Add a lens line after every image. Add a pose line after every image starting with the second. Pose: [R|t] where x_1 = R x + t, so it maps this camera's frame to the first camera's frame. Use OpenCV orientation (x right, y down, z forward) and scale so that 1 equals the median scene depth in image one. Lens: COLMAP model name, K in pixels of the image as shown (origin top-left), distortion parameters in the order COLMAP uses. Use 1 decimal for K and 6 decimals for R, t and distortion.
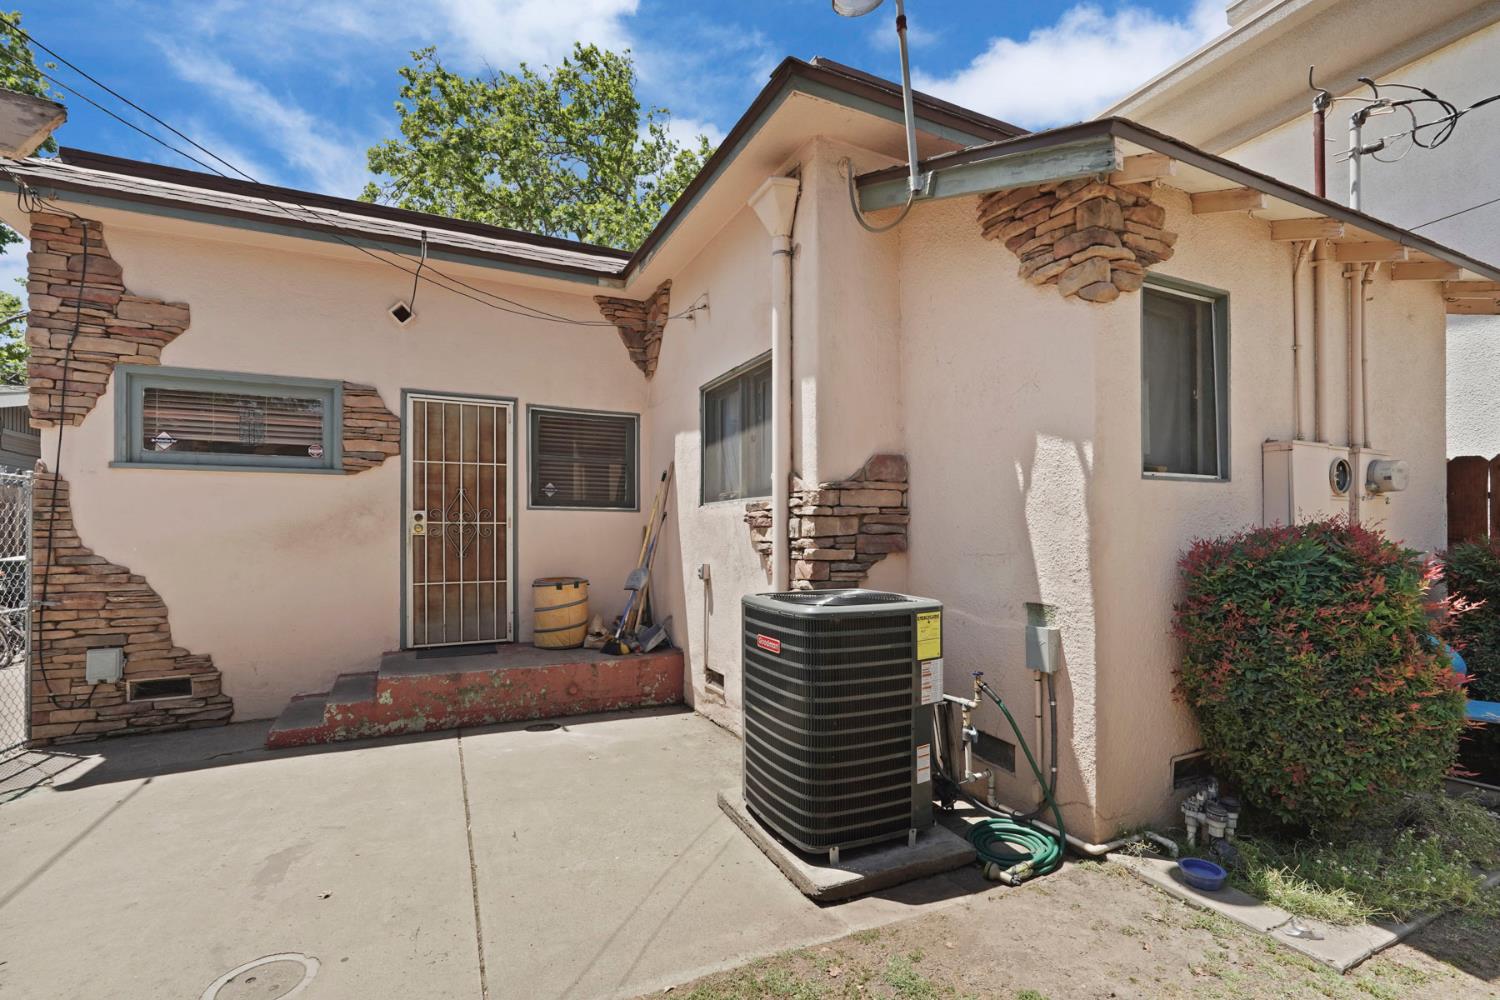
lens RADIAL K [[676.0, 0, 752.4], [0, 676.0, 529.4], [0, 0, 1]] dist [-0.001336, 0.000207]
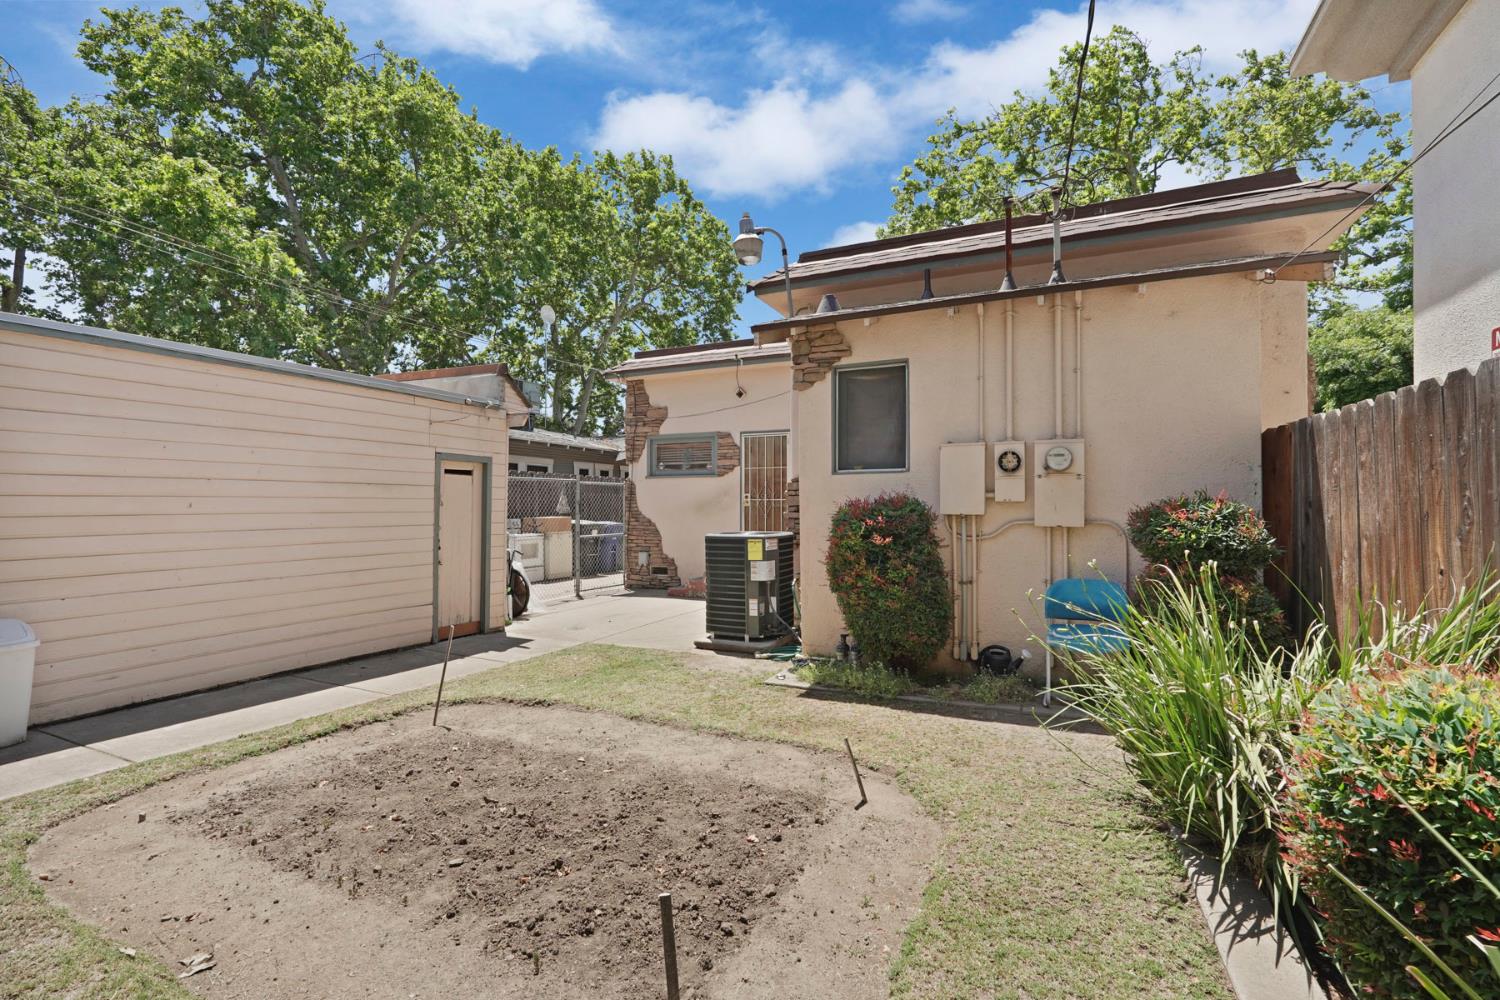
lens RADIAL K [[663.8, 0, 750.1], [0, 663.8, 504.2], [0, 0, 1]] dist [-0.021574, 0.009736]
pose [[0.631014, -0.003370, -0.775764, 1.854204], [0.003162, 0.999993, -0.001772, 0.010939], [0.775765, -0.001335, 0.631021, -0.365844]]
